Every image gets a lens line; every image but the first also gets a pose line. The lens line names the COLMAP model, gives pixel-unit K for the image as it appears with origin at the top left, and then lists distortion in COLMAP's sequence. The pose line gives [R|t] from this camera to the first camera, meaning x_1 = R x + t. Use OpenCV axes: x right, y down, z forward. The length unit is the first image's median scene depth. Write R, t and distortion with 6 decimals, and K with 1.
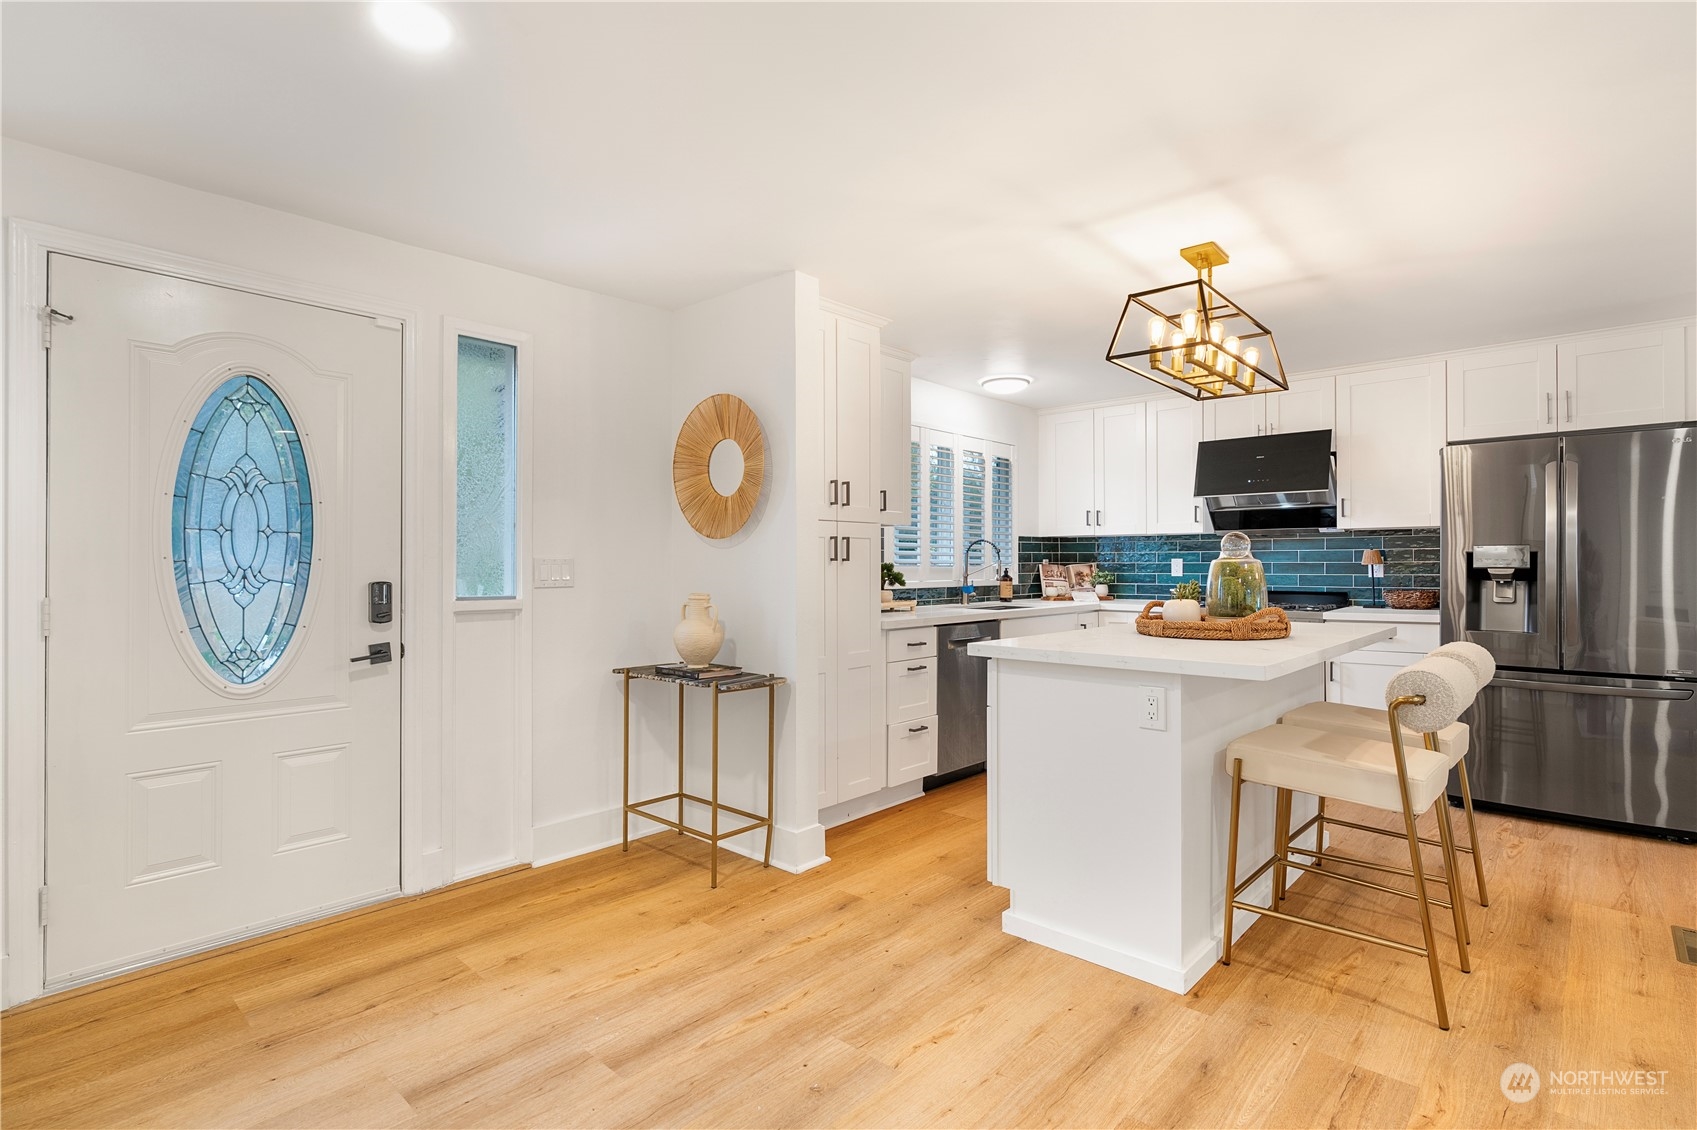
lens RADIAL K [[817.1, 0, 851.1], [0, 817.1, 561.5], [0, 0, 1]] dist [0.003628, 0.000111]
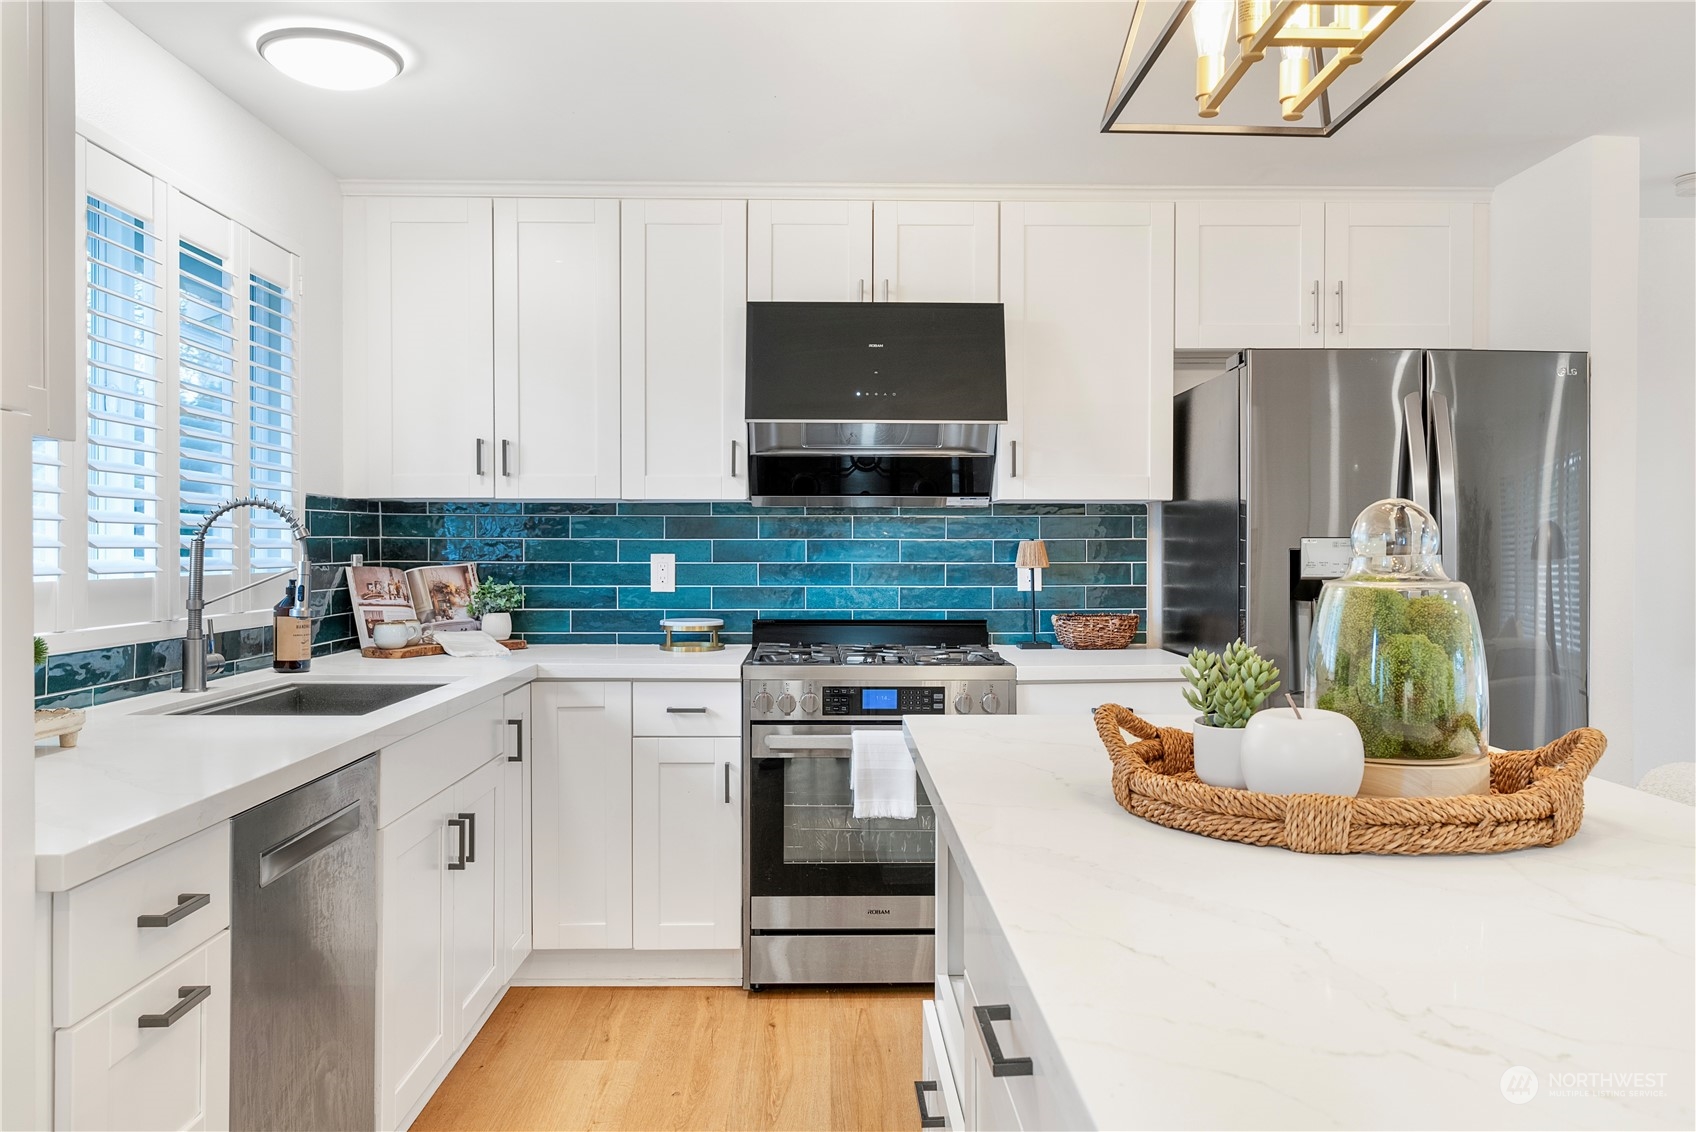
lens RADIAL K [[1292.7, 0, 850.5], [0, 1292.7, 575.8], [0, 0, 1]] dist [0.028341, 0.002110]
pose [[0.722499, -0.011194, 0.691281, -0.033915], [-0.005499, 0.999744, 0.021935, -0.008235], [-0.691350, -0.019649, 0.722253, 0.423299]]
